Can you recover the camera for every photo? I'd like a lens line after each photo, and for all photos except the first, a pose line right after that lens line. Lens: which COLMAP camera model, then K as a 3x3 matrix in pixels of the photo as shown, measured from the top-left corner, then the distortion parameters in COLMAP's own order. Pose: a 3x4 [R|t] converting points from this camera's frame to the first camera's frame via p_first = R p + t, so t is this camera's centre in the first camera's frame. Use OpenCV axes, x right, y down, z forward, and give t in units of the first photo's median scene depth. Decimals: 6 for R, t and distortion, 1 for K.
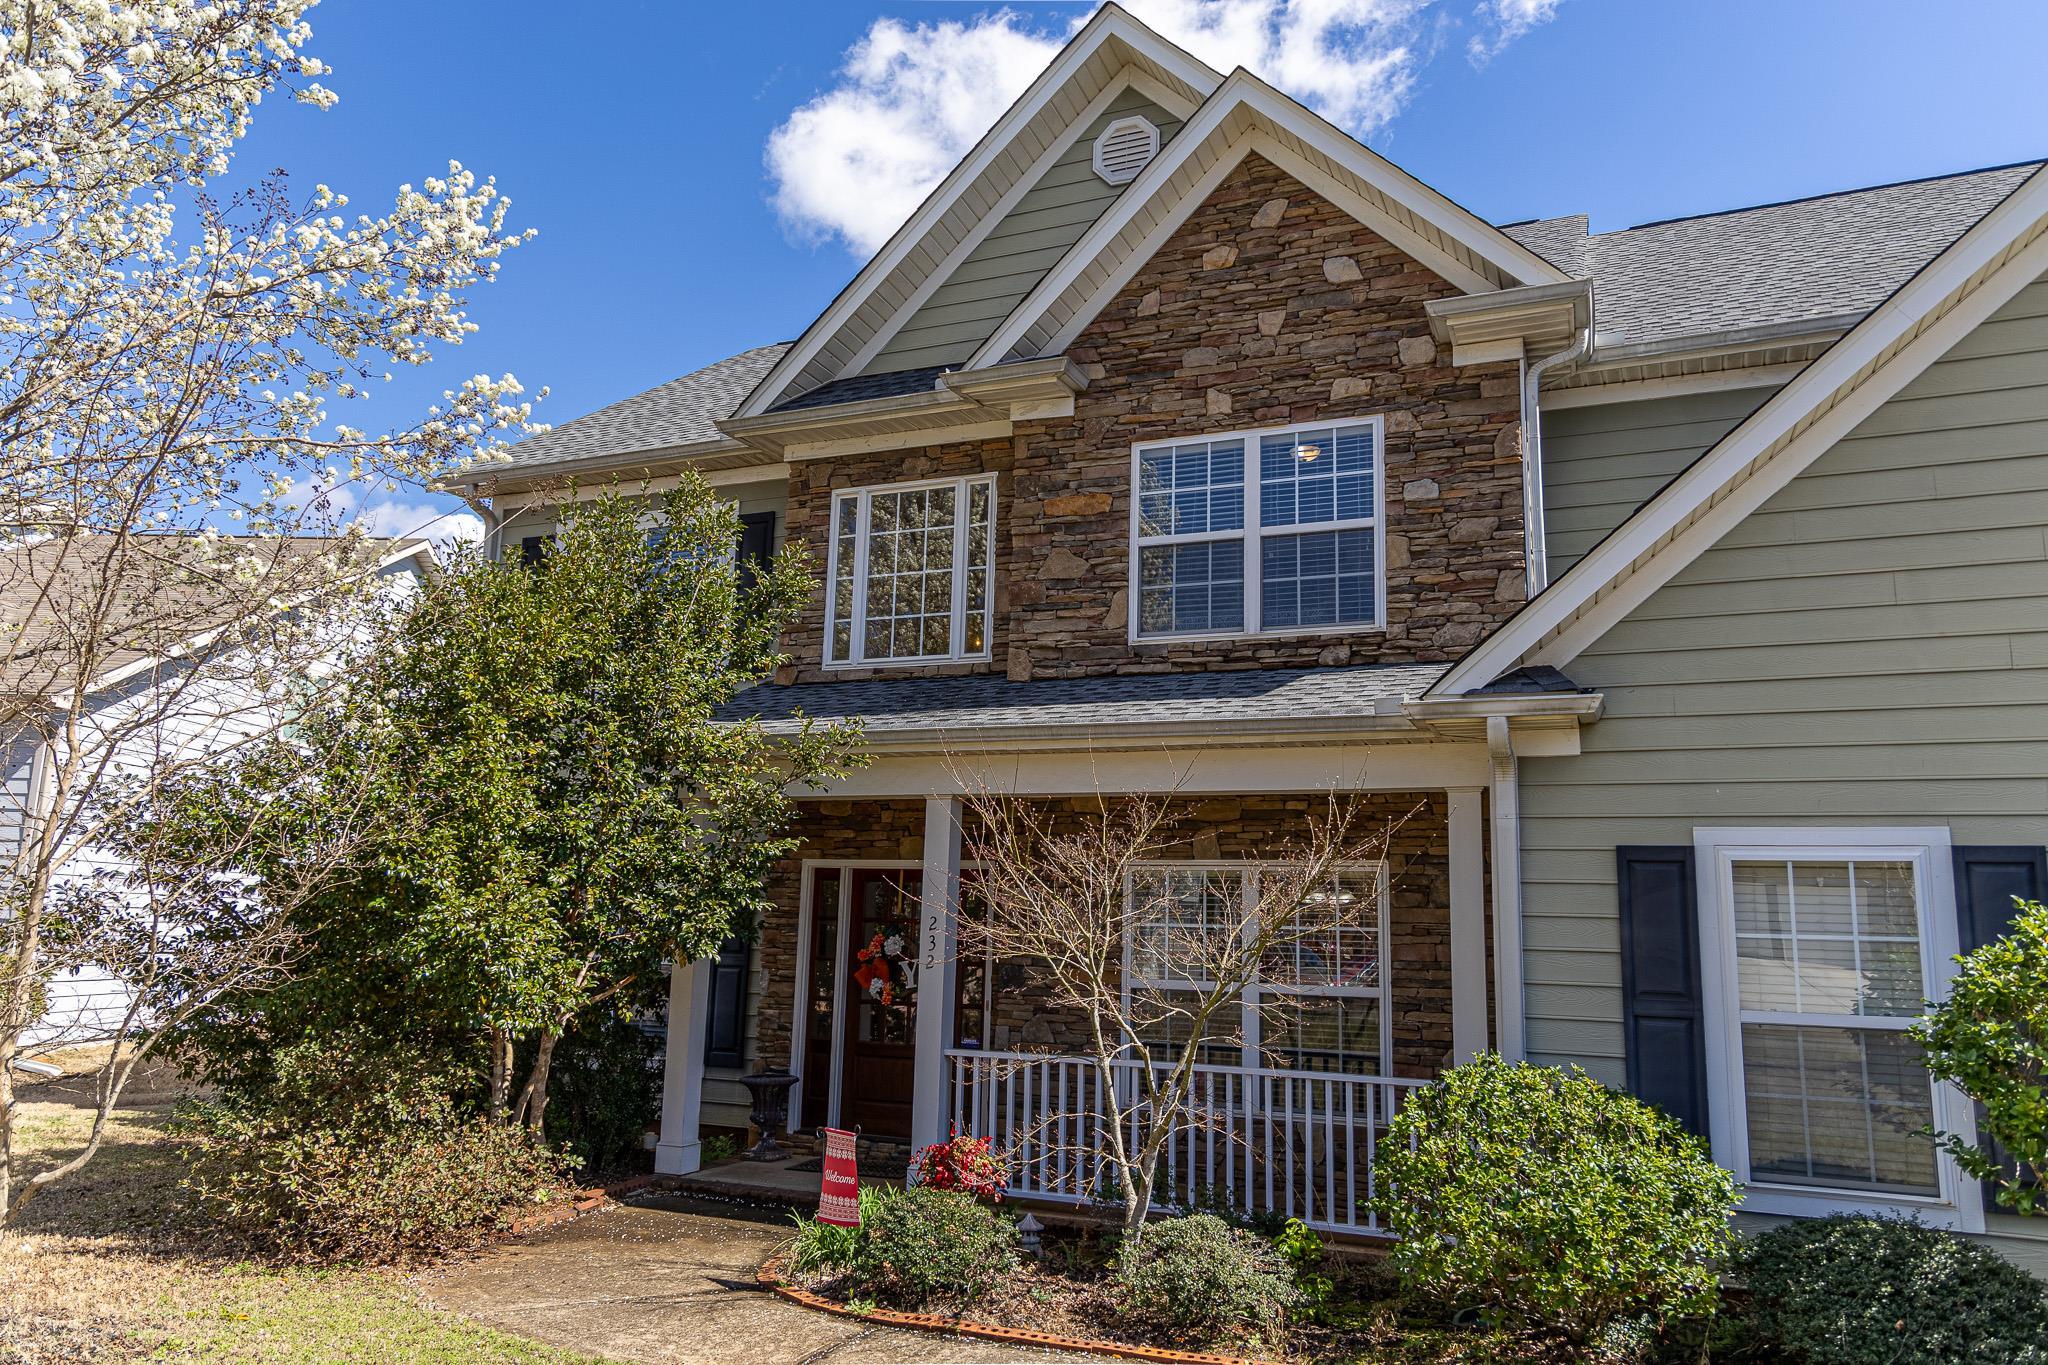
lens RADIAL K [[1427.3, 0, 1027.0], [0, 1427.3, 695.8], [0, 0, 1]] dist [0.024323, -0.001275]
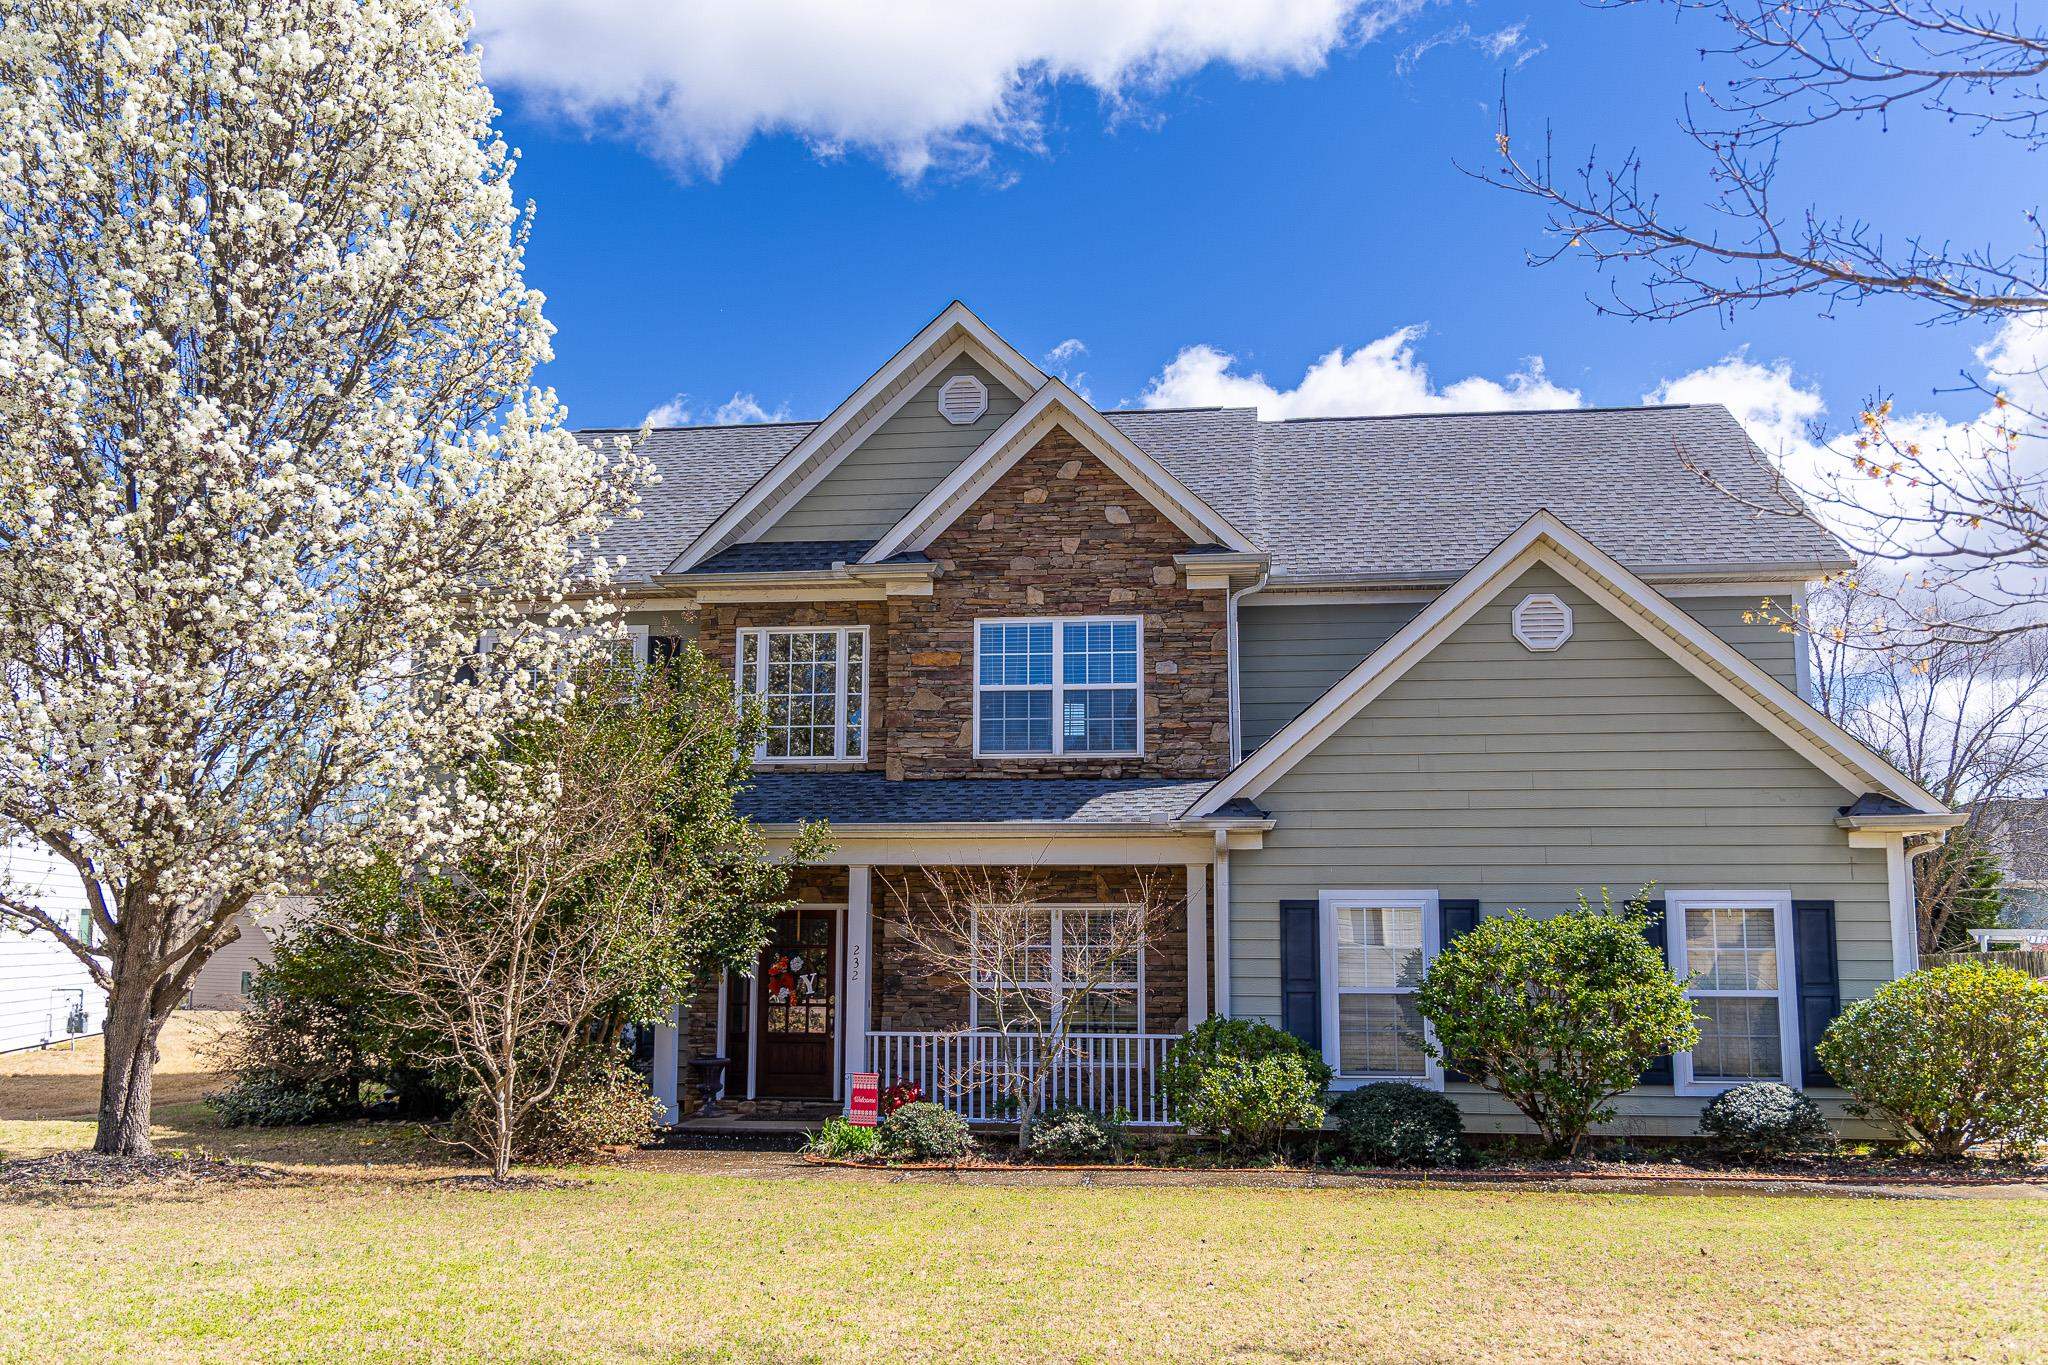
lens RADIAL K [[1772.3, 0, 1030.1], [0, 1772.3, 700.1], [0, 0, 1]] dist [0.001715, 0.002549]
pose [[0.962580, 0.010665, 0.270788, -0.388382], [-0.021151, 0.999134, 0.035833, -0.171079], [-0.270172, -0.040220, 0.961972, -0.819883]]
